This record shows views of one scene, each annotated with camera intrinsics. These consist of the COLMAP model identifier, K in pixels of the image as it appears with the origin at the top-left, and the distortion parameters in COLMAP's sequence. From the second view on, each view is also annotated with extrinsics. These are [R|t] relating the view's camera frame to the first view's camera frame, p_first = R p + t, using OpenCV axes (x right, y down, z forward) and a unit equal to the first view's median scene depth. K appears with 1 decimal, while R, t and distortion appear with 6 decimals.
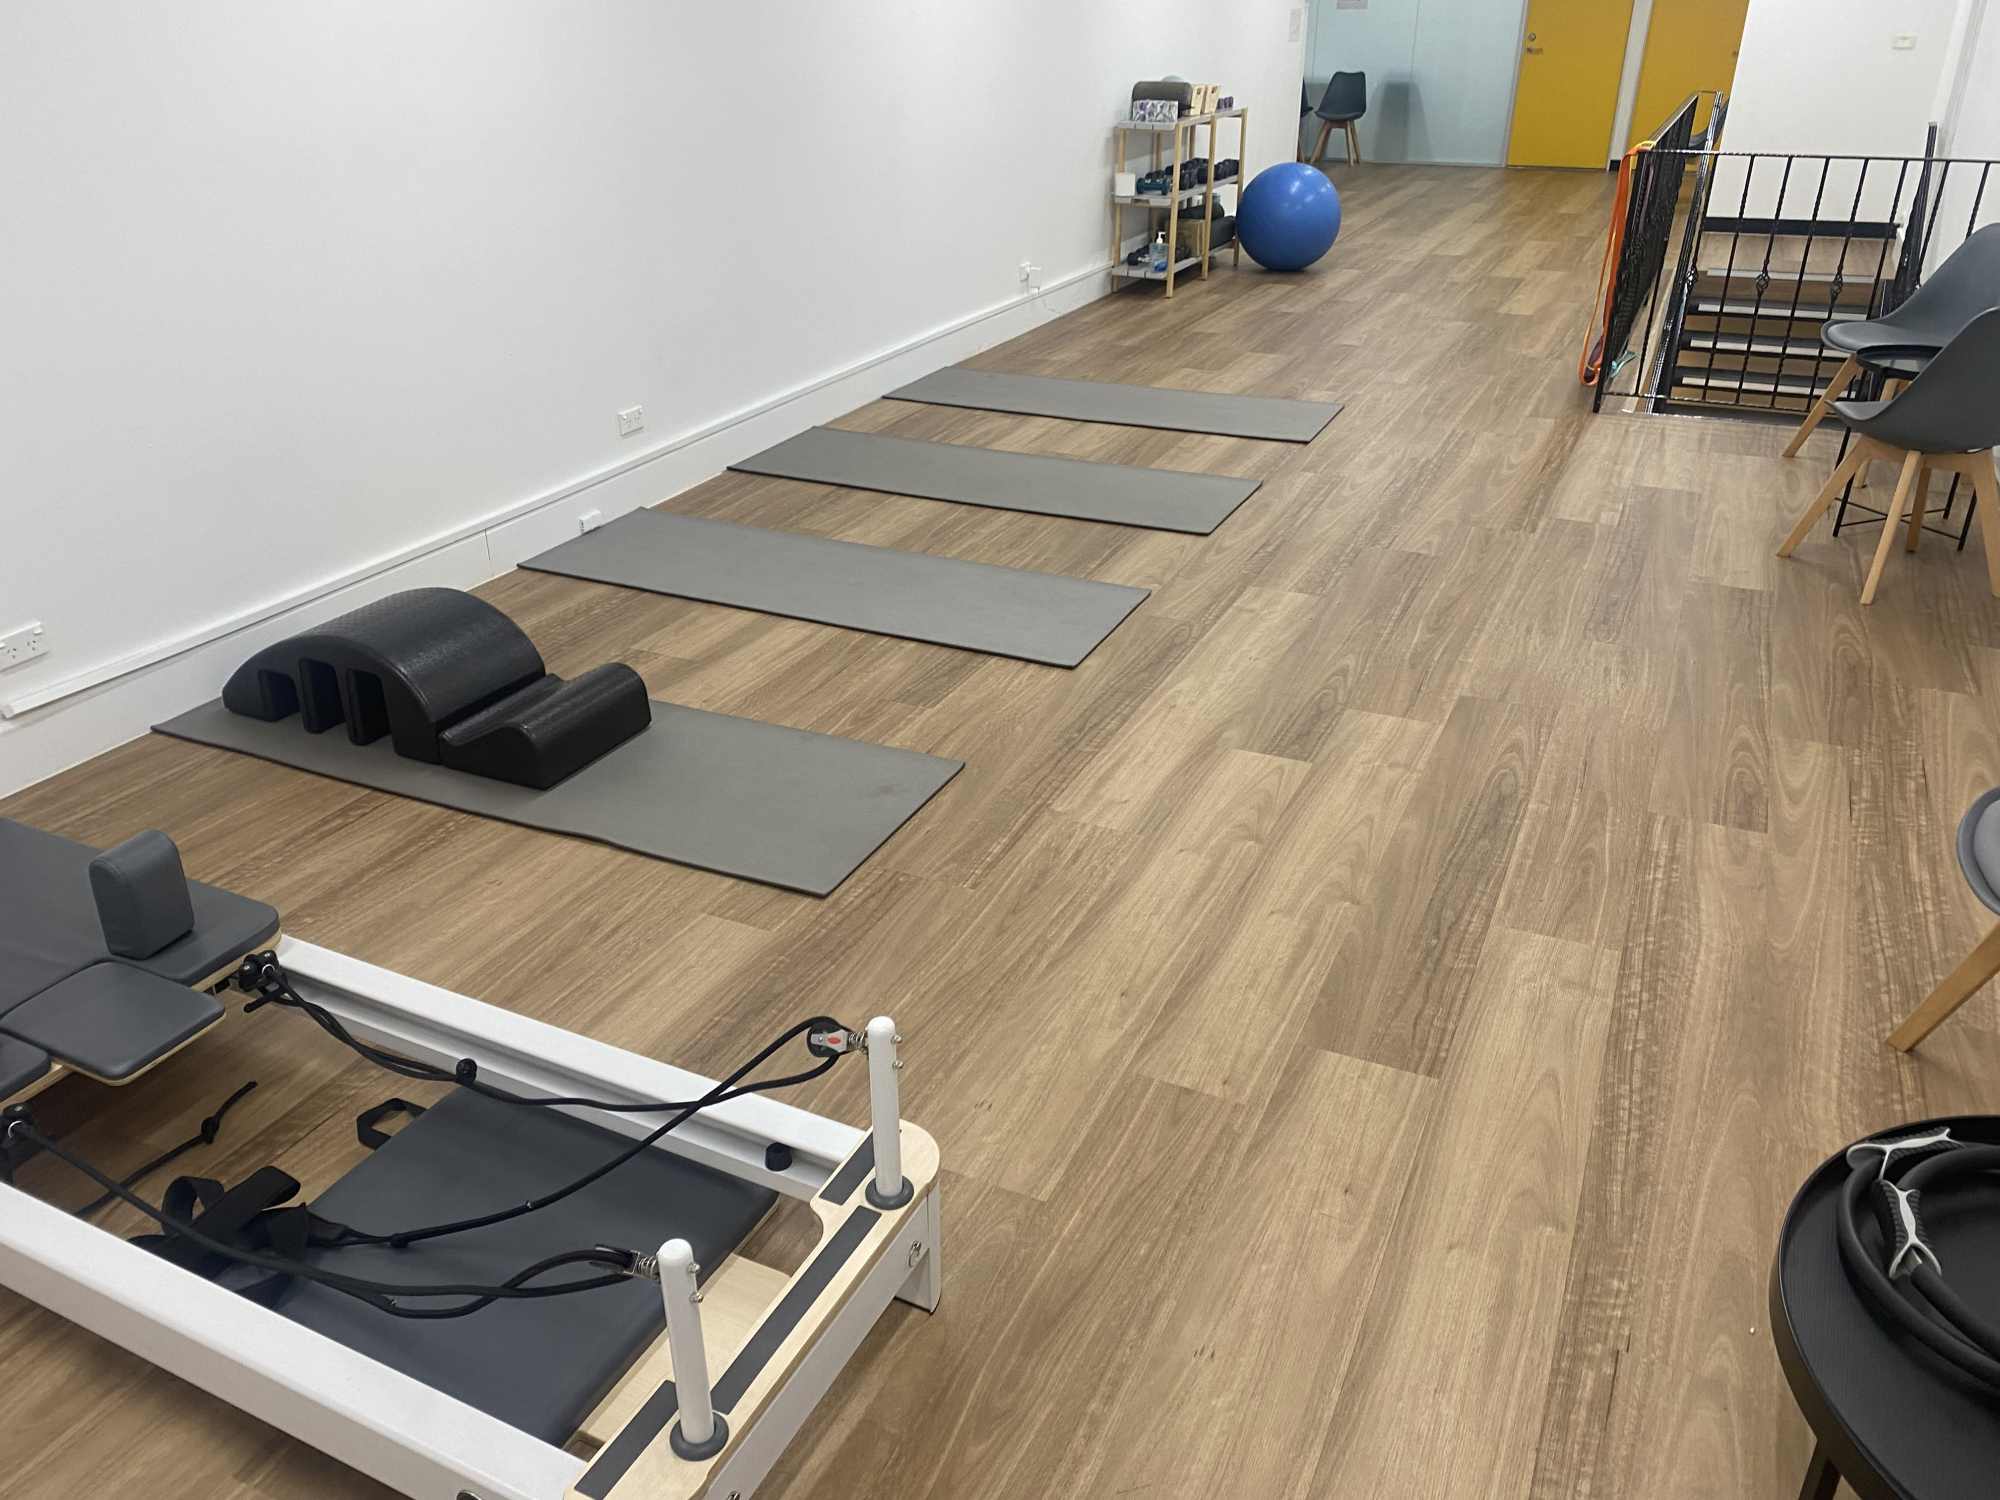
lens RADIAL K [[1517.9, 0, 992.0], [0, 1517.9, 752.1], [0, 0, 1]] dist [-0.051888, -0.005385]
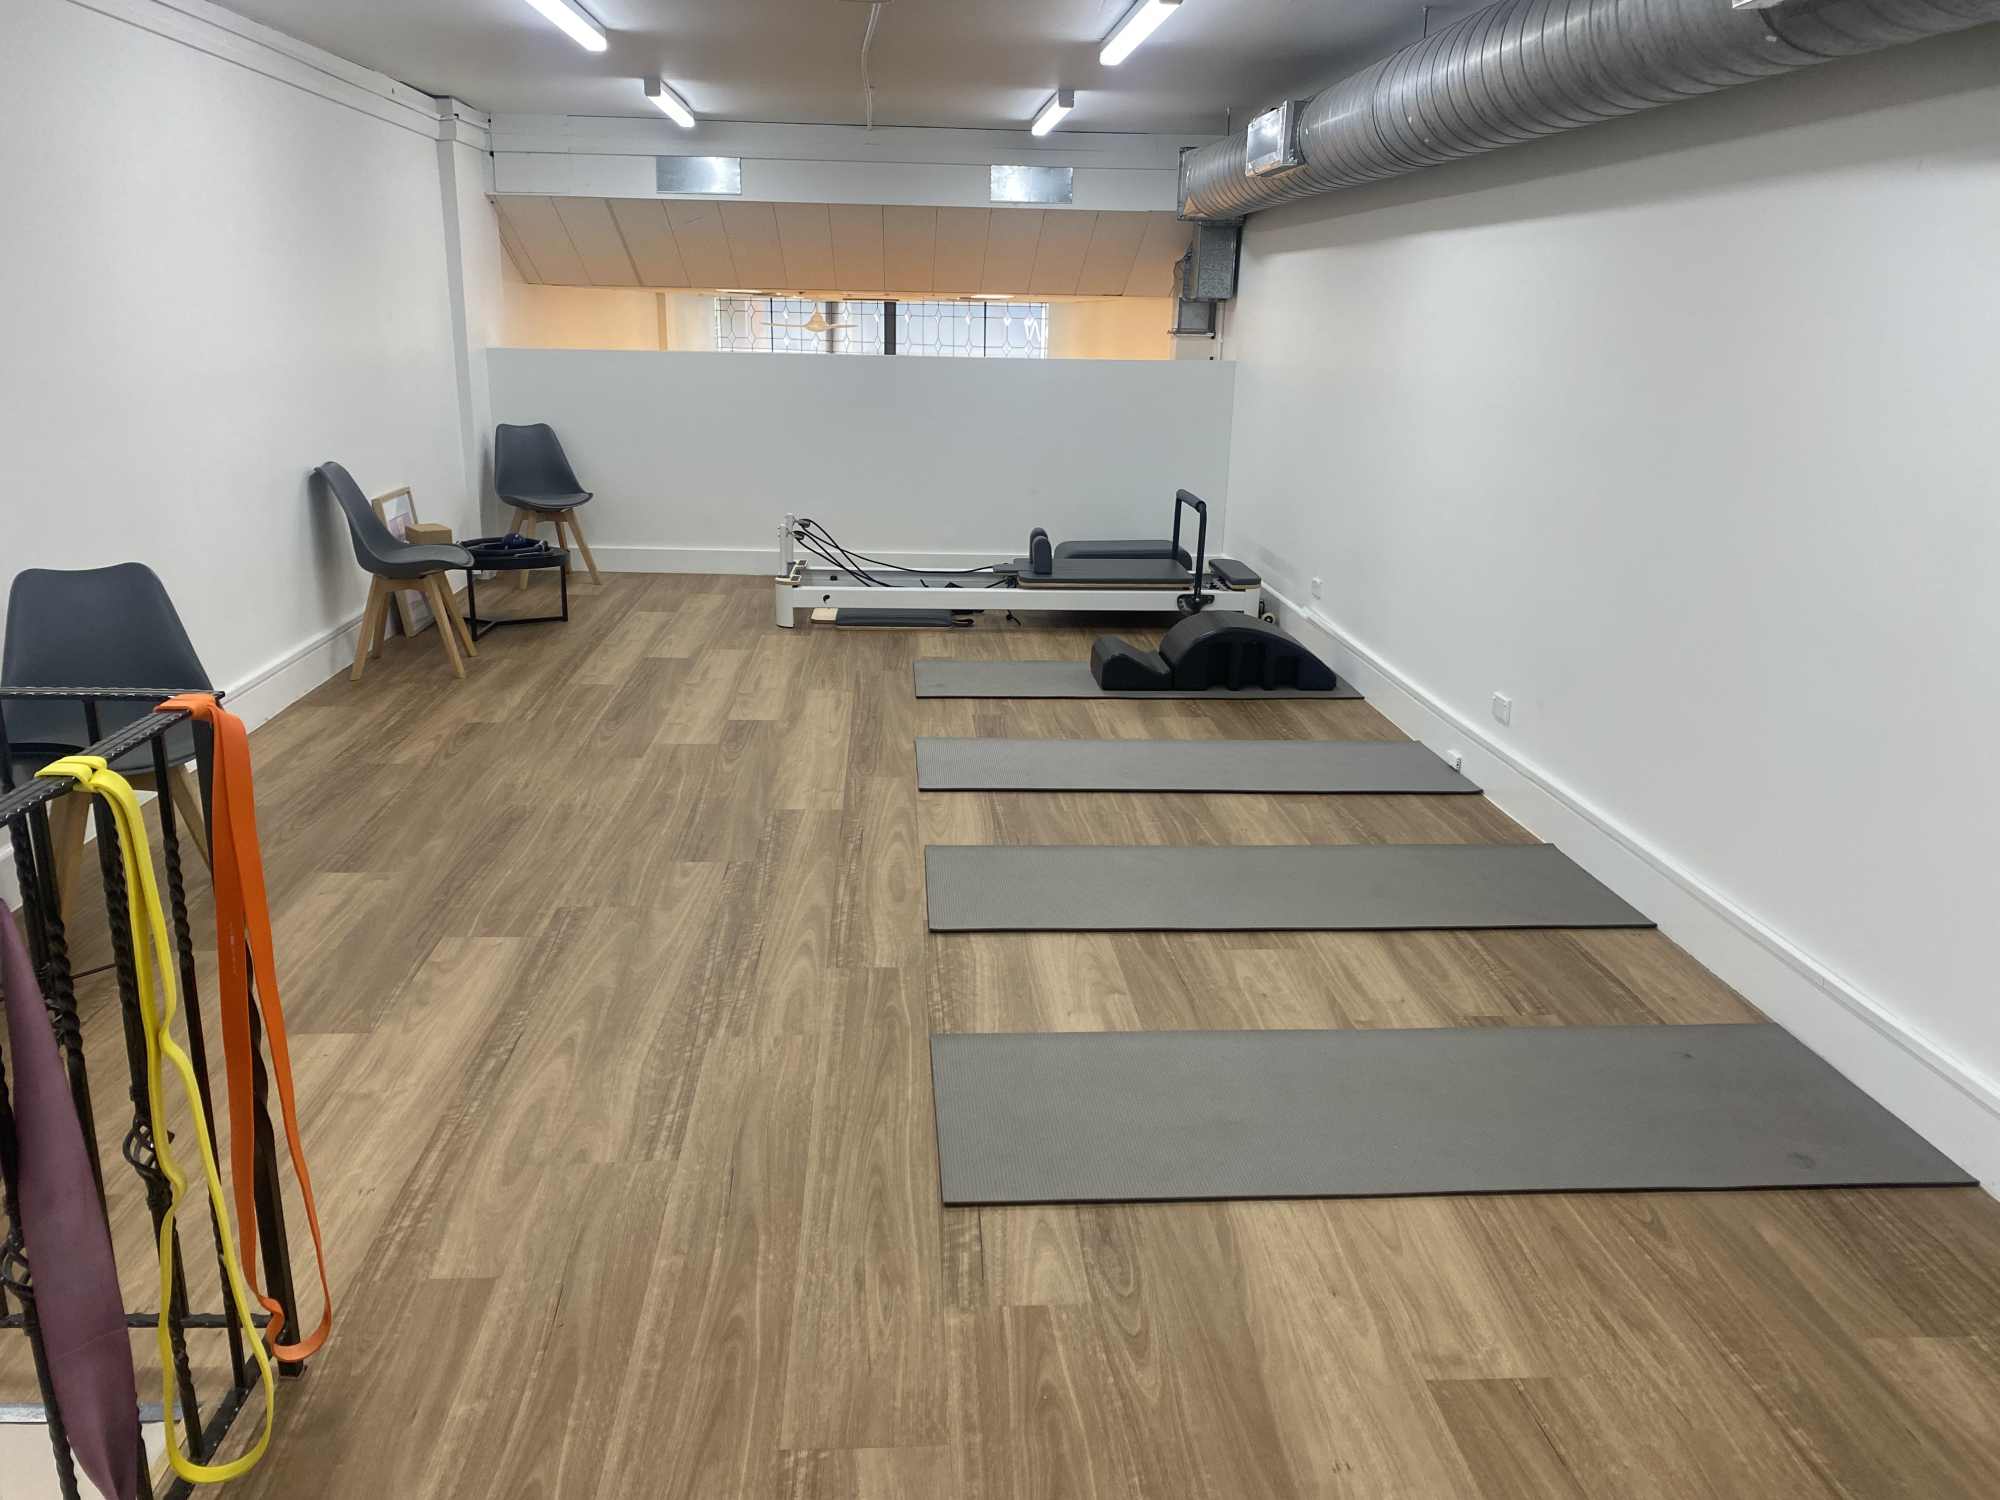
lens RADIAL K [[1517.9, 0, 995.7], [0, 1517.9, 749.8], [0, 0, 1]] dist [-0.051888, -0.005385]
pose [[-0.874451, 0.128389, -0.467815, 0.579435], [-0.227621, 0.743006, 0.629389, -0.849814], [0.428396, 0.656854, -0.620499, 1.714237]]
